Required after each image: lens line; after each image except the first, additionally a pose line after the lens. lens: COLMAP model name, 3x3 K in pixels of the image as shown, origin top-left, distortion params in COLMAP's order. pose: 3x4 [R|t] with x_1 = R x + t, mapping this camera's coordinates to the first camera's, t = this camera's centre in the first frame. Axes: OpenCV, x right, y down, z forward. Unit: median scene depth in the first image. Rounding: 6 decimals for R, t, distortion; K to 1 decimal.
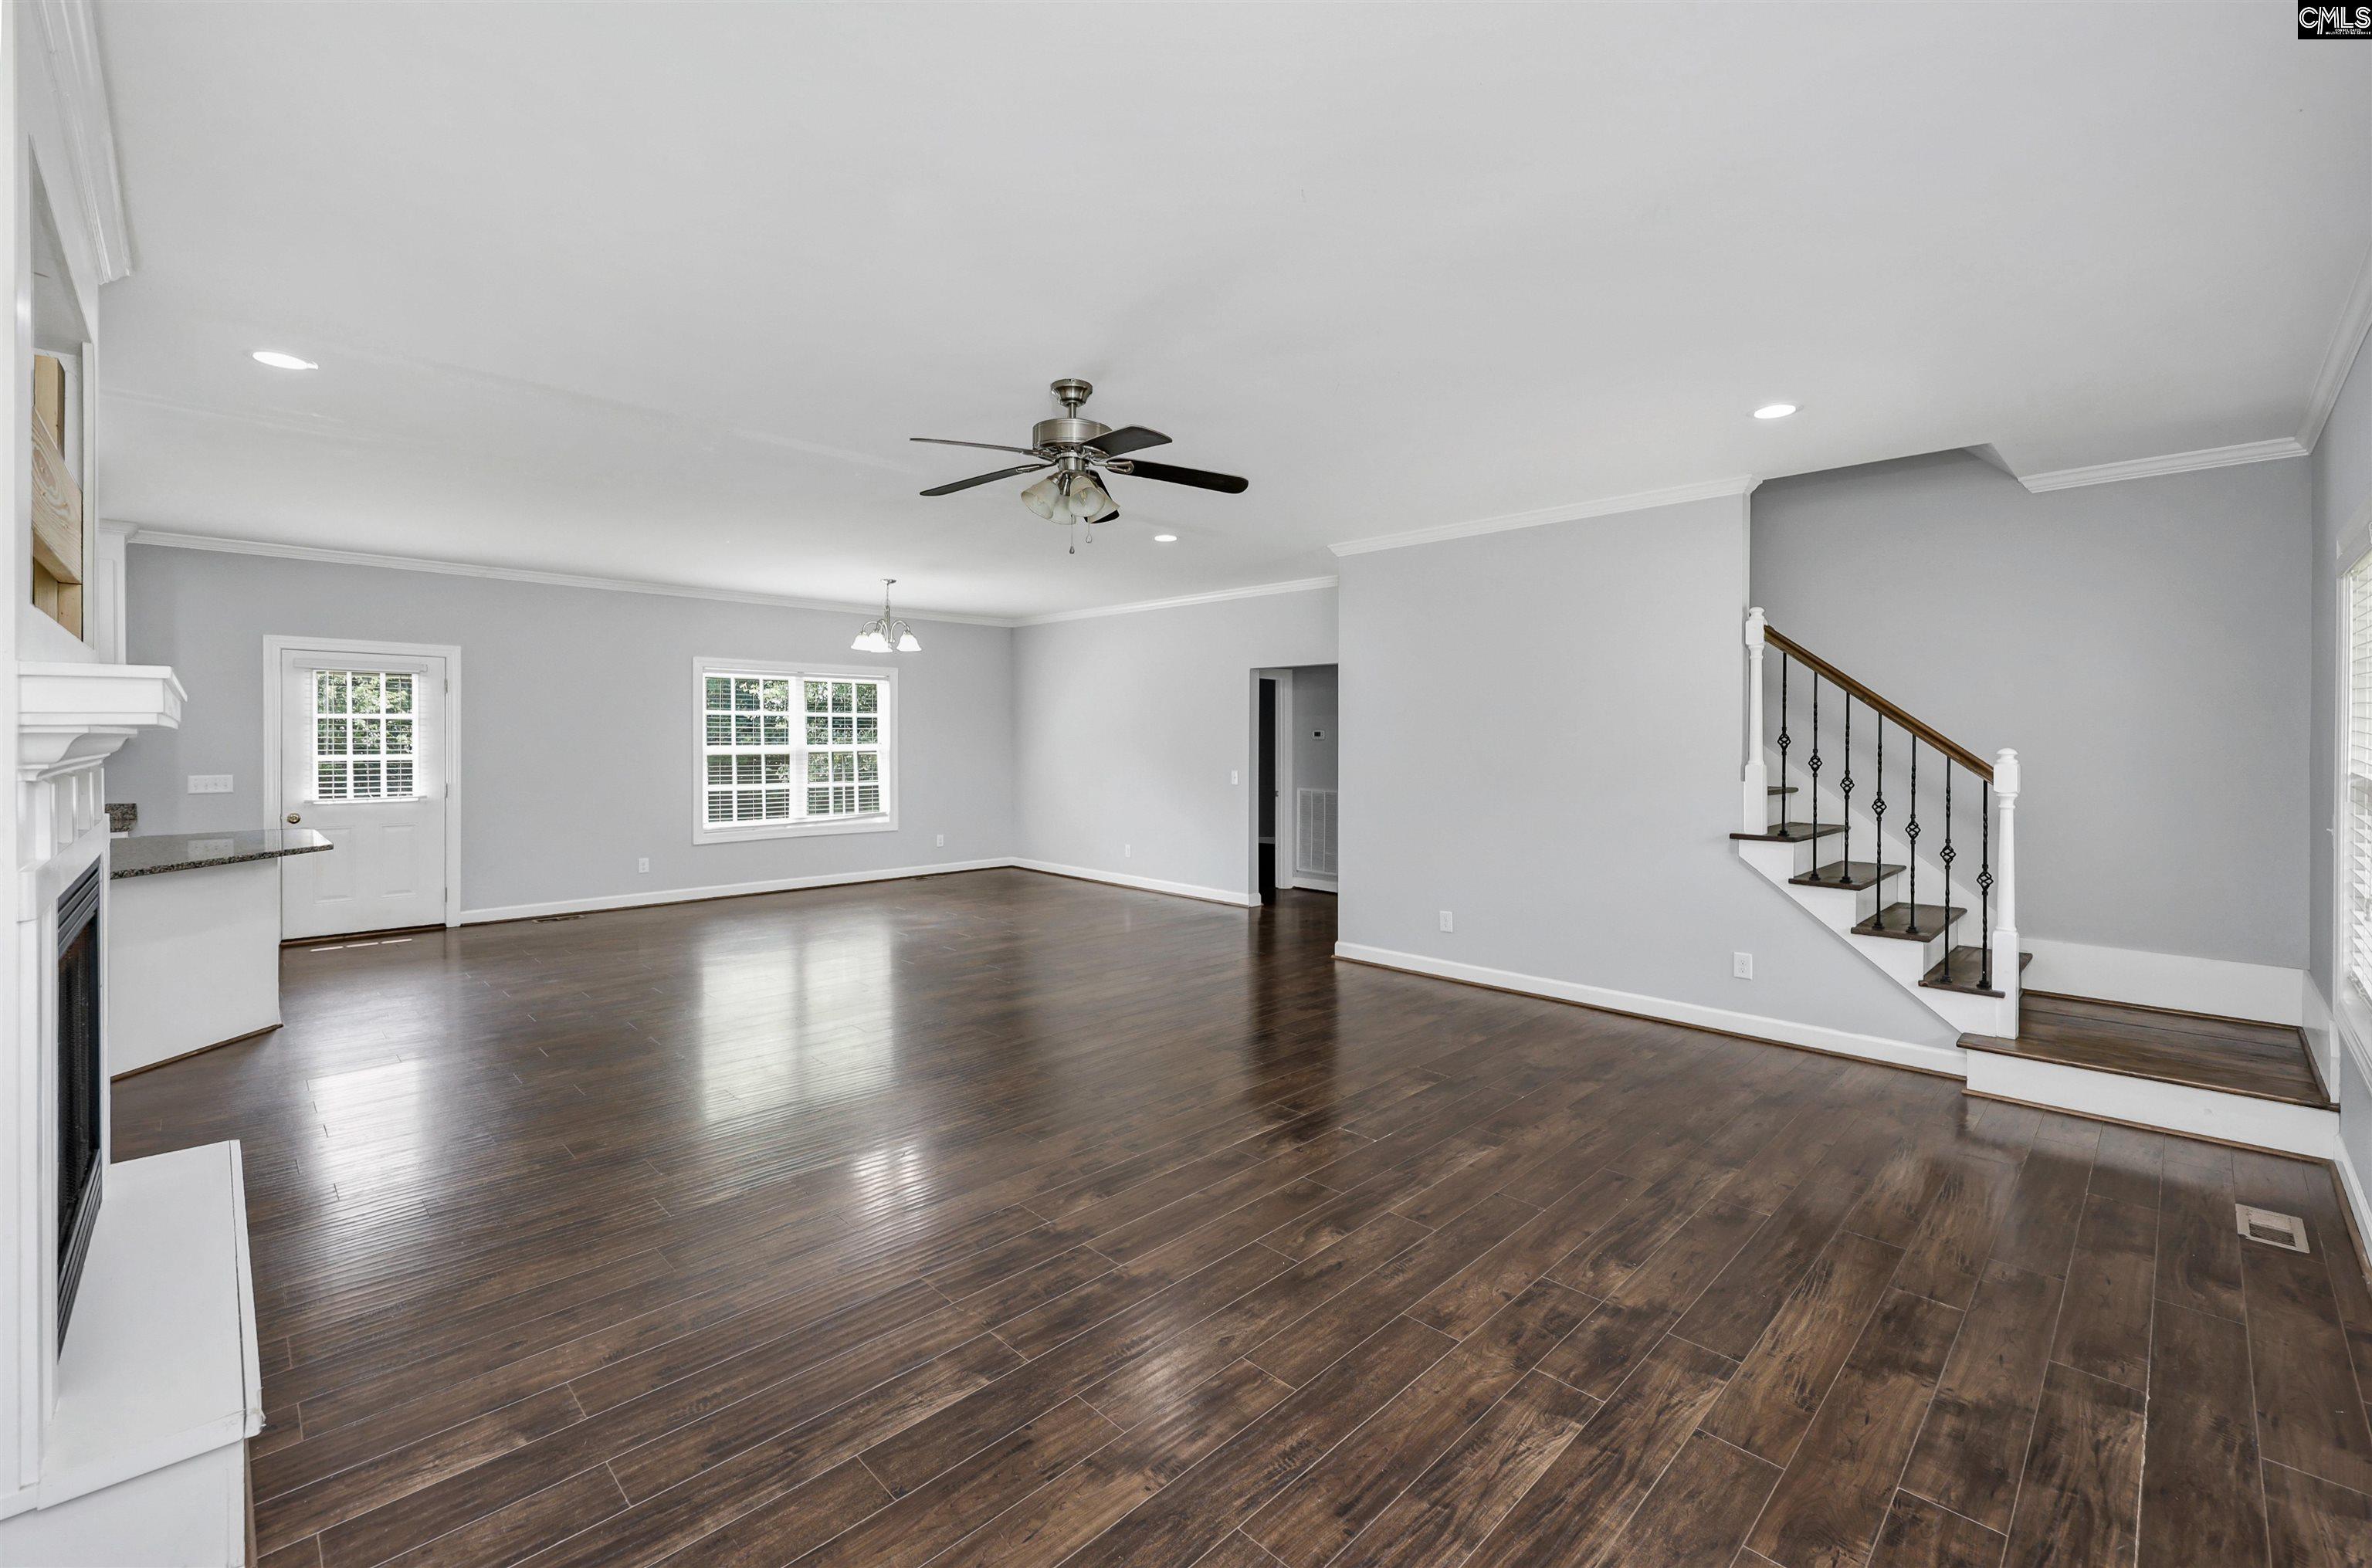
lens RADIAL K [[1033.9, 0, 1152.7], [0, 1033.9, 744.3], [0, 0, 1]] dist [0.001050, -0.001767]
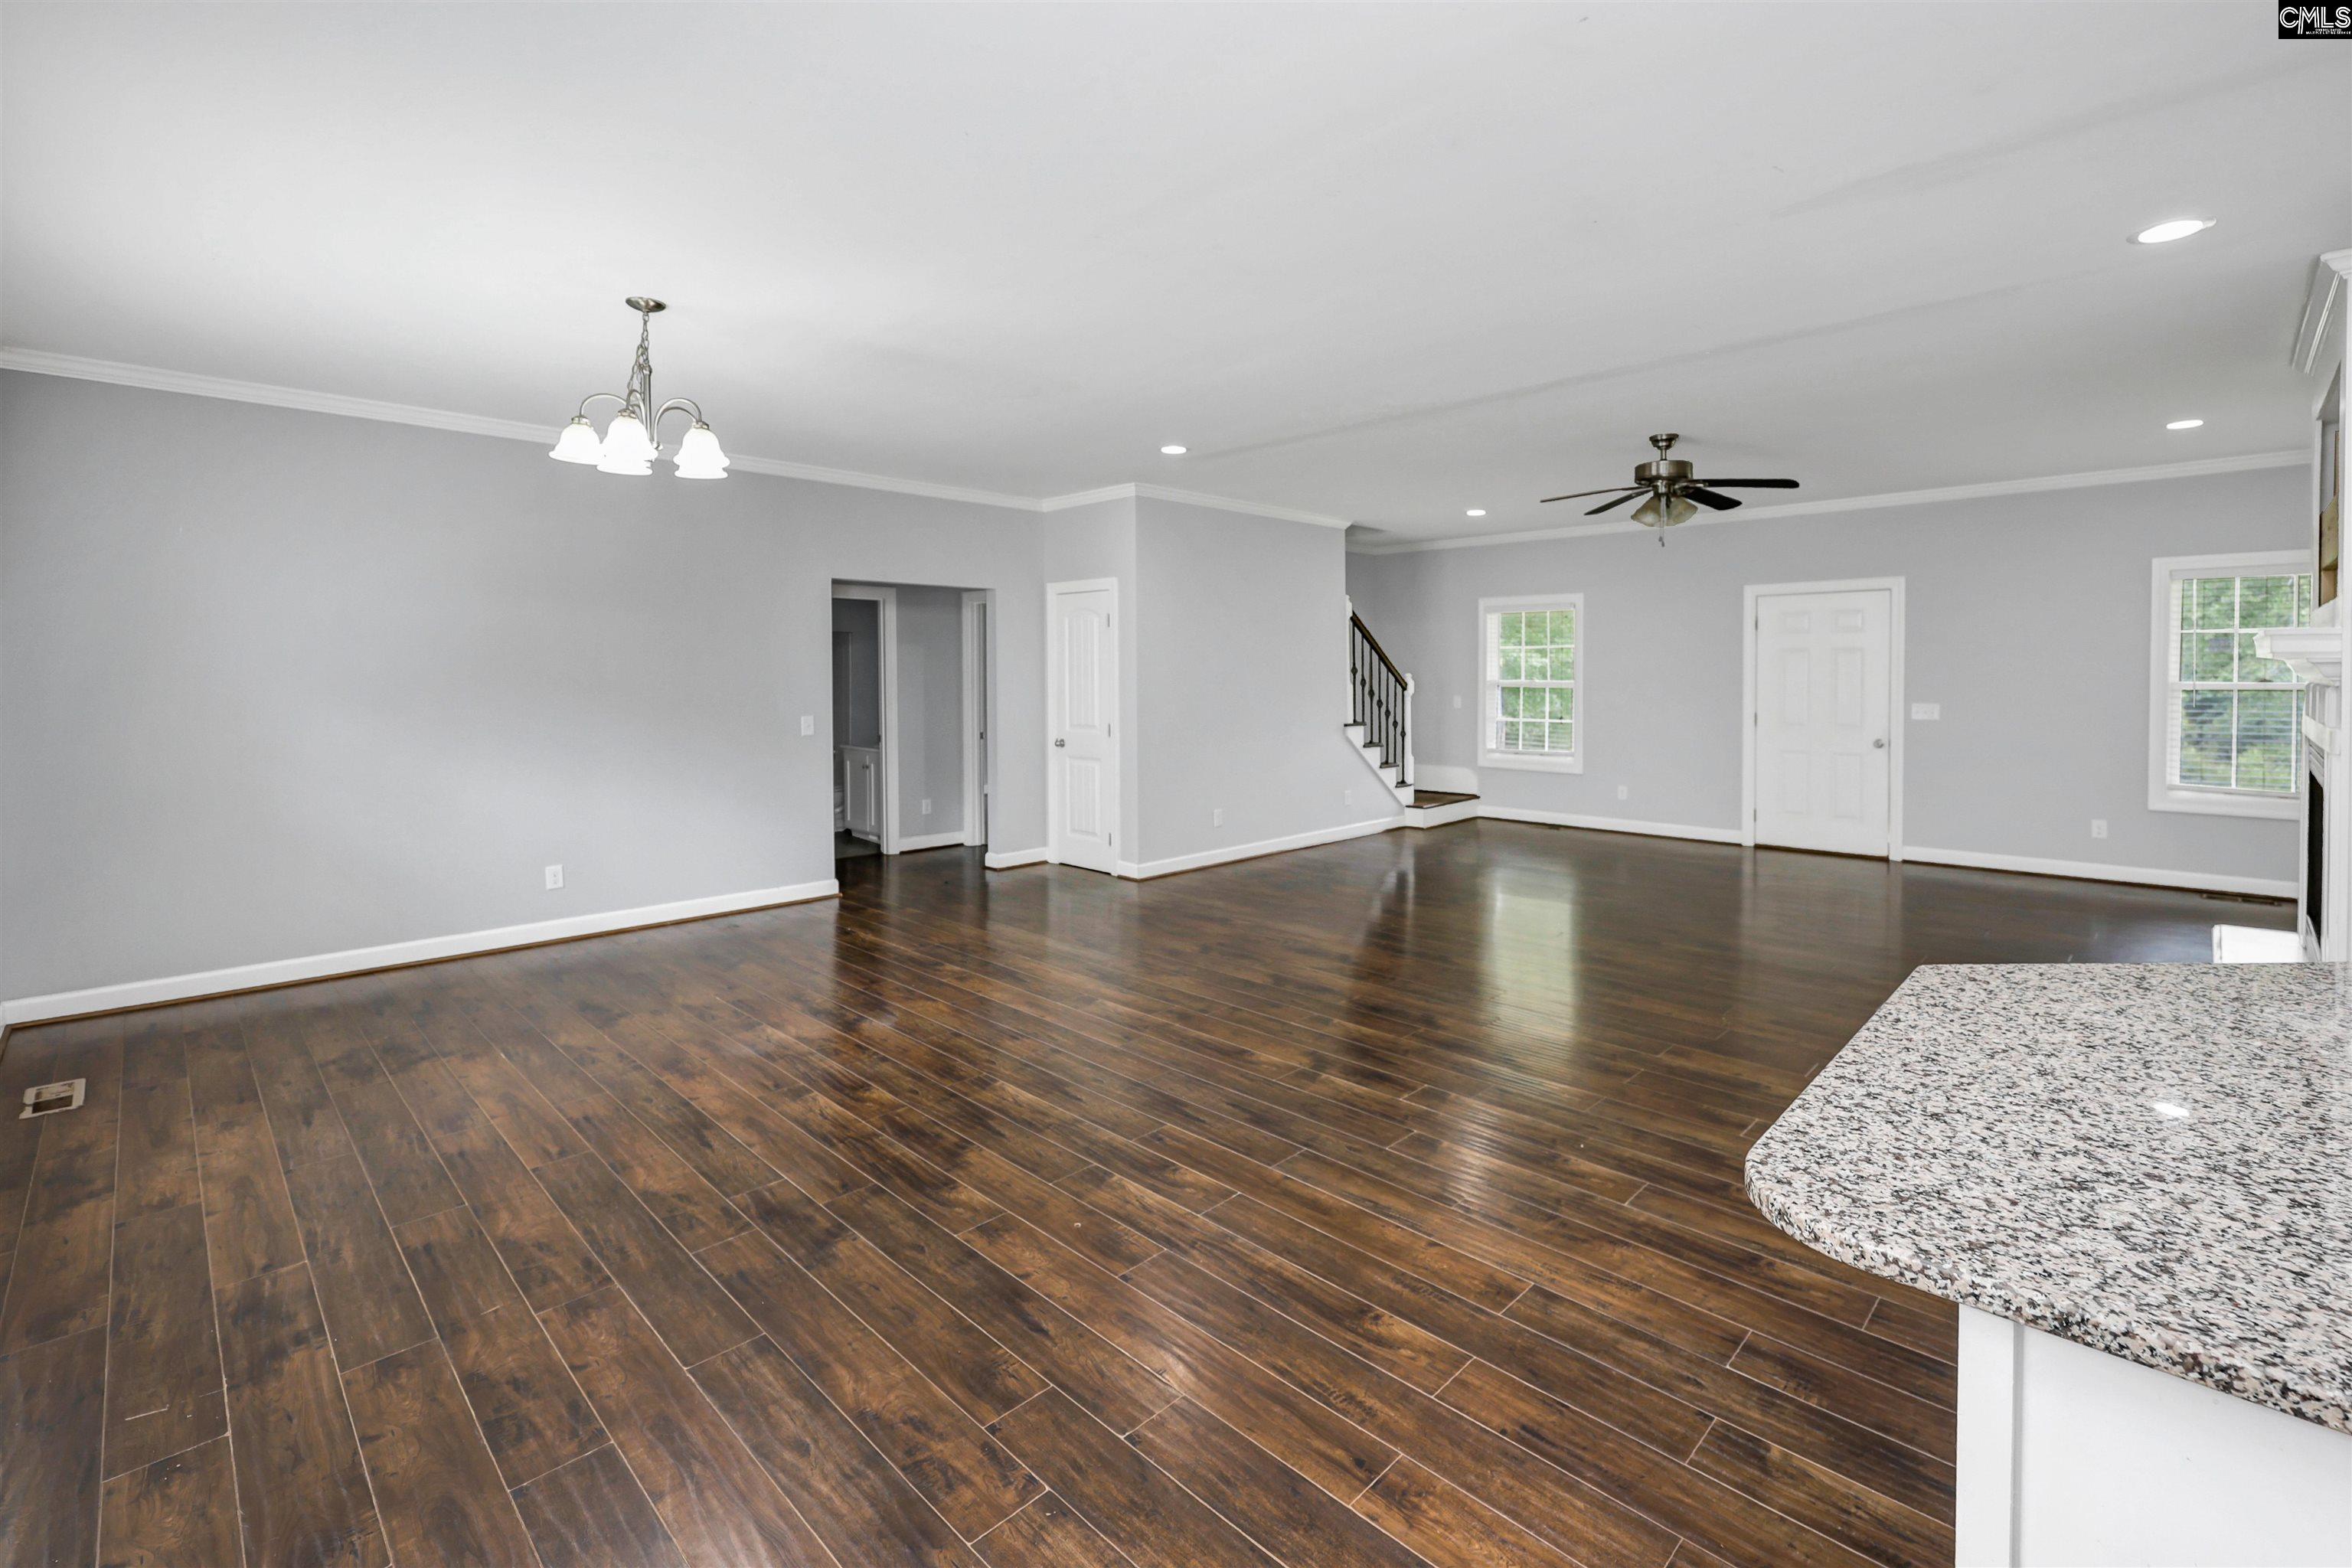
lens RADIAL K [[989.8, 0, 1181.4], [0, 989.8, 685.5], [0, 0, 1]] dist [-0.003031, -0.000469]
pose [[-0.035497, -0.014116, 0.999270, -0.668908], [0.009114, 0.999854, 0.014448, -0.004208], [-0.999328, 0.009620, -0.035363, 0.802712]]
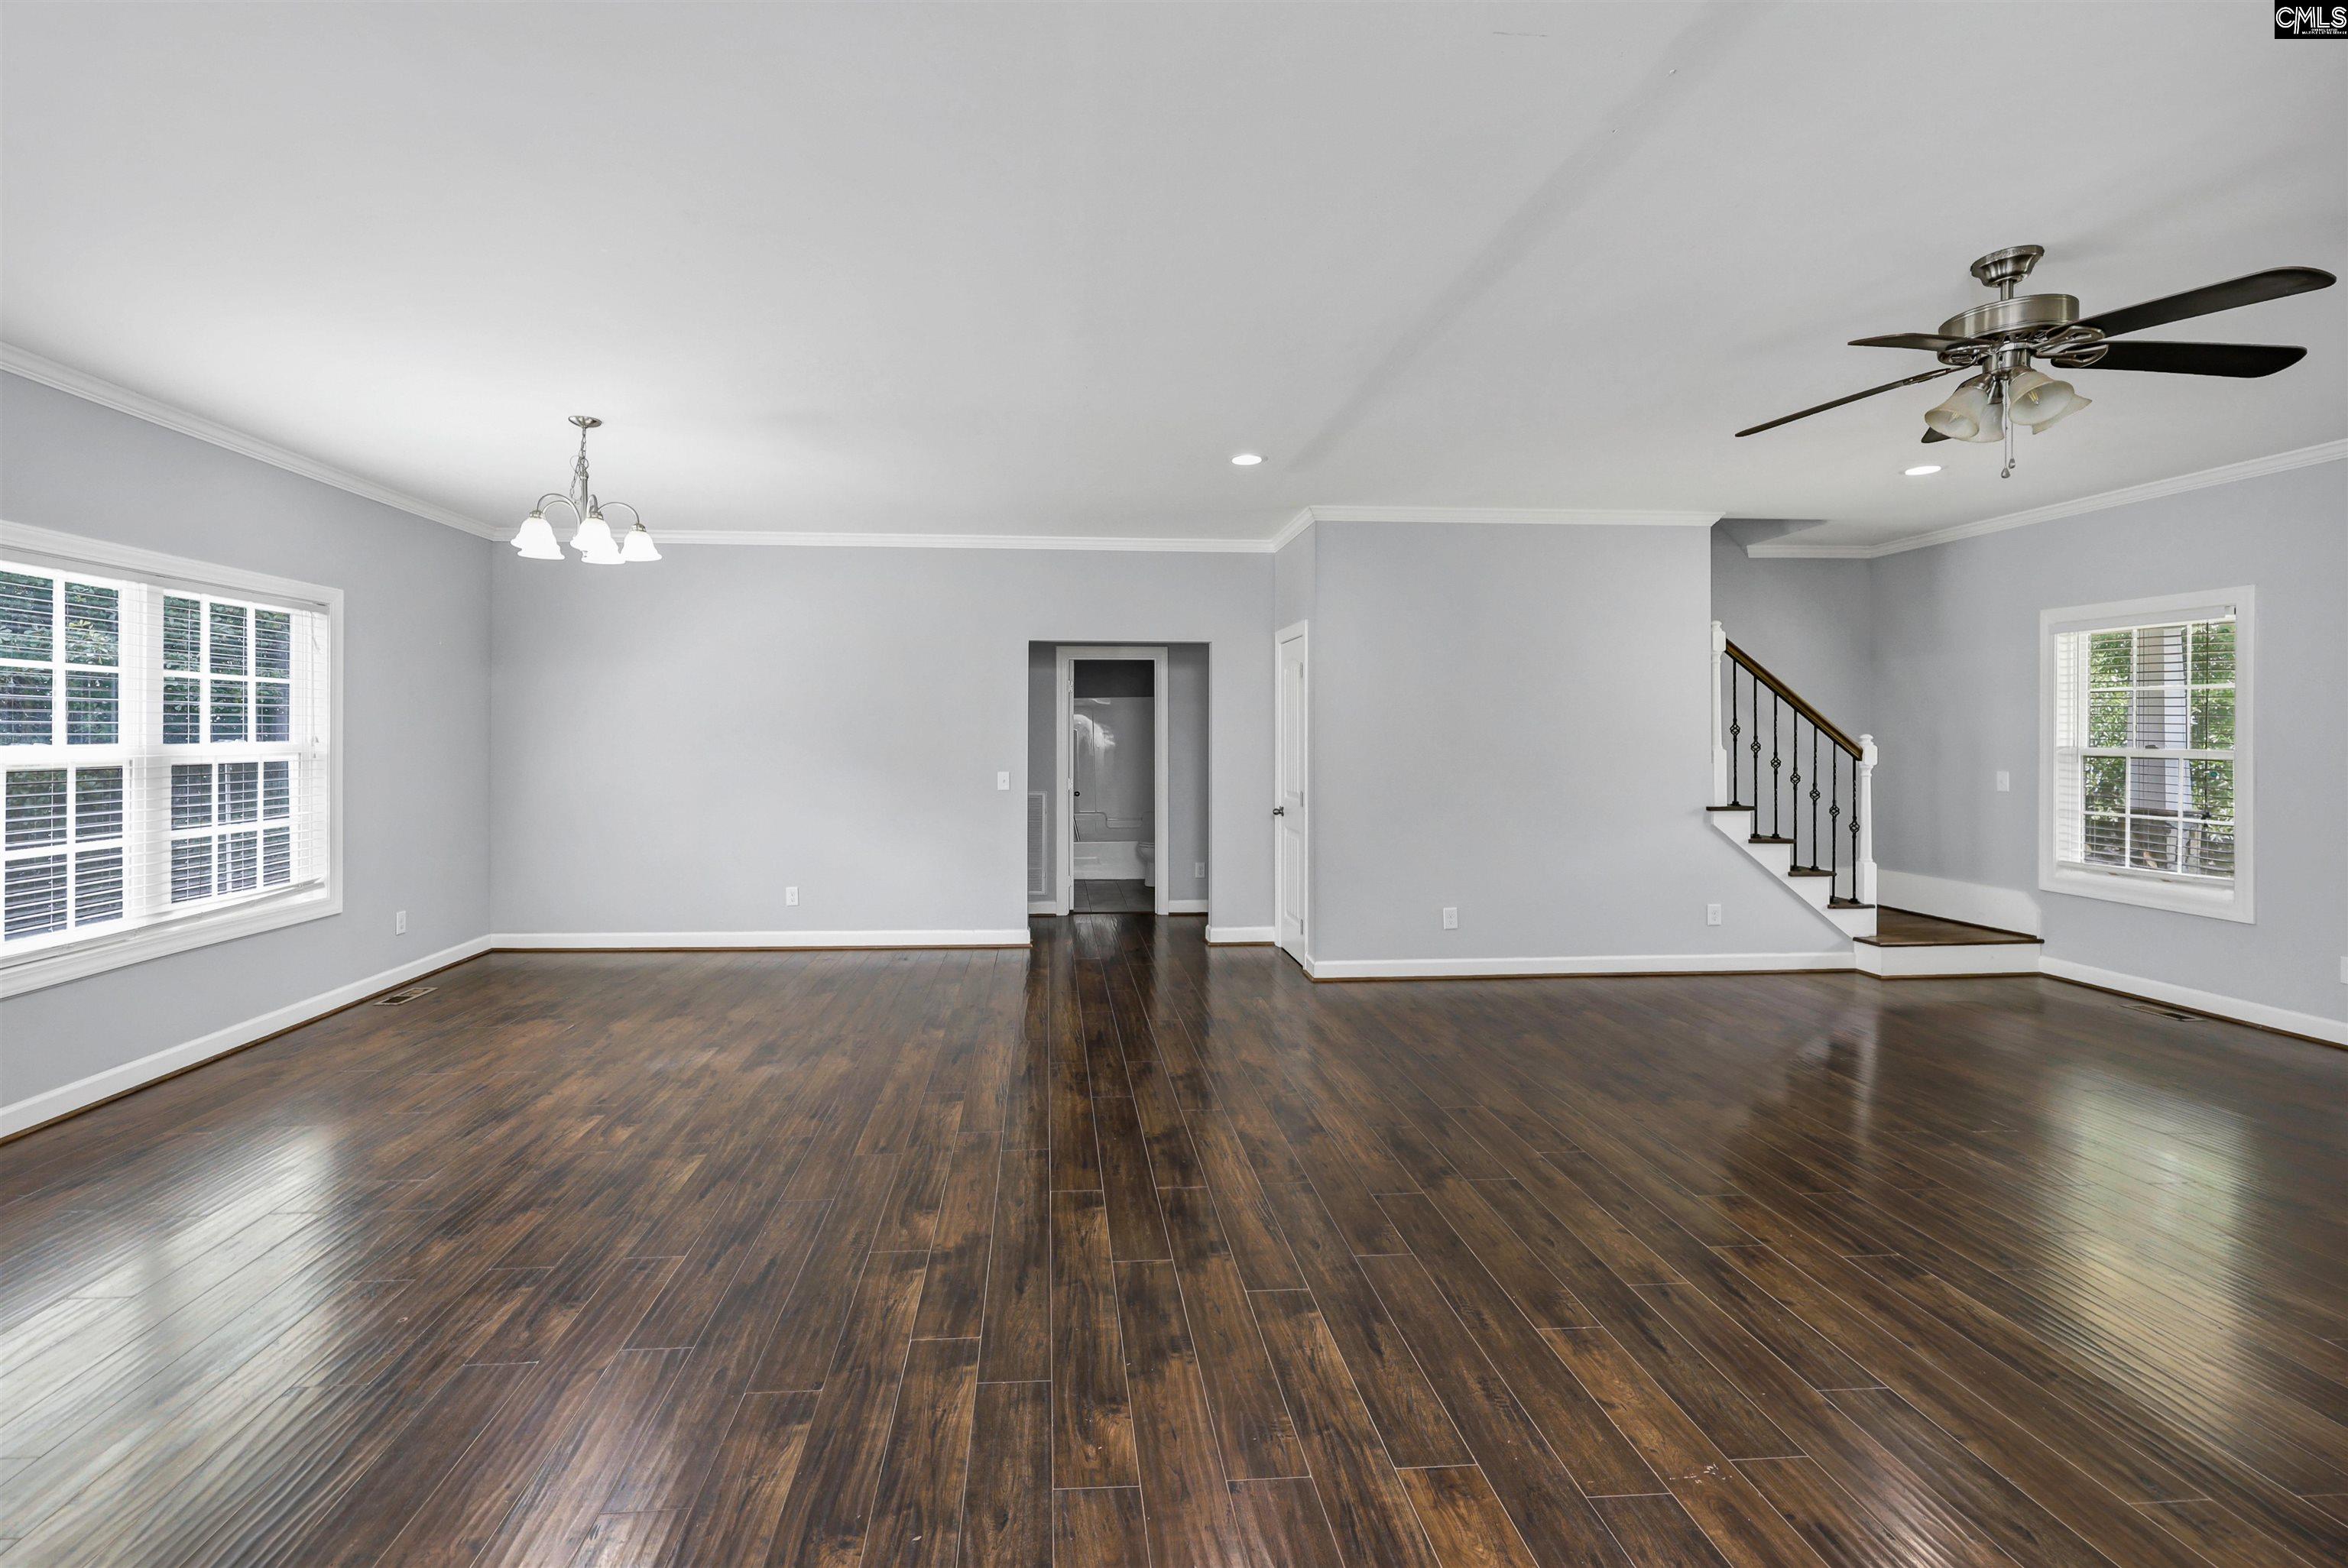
lens RADIAL K [[988.0, 0, 1240.1], [0, 988.0, 736.1], [0, 0, 1]] dist [-0.003031, -0.000469]
pose [[0.618733, -0.001722, 0.785599, -0.414763], [0.005592, 0.999982, -0.002212, 0.001258], [-0.785581, 0.005762, 0.618732, 0.425980]]
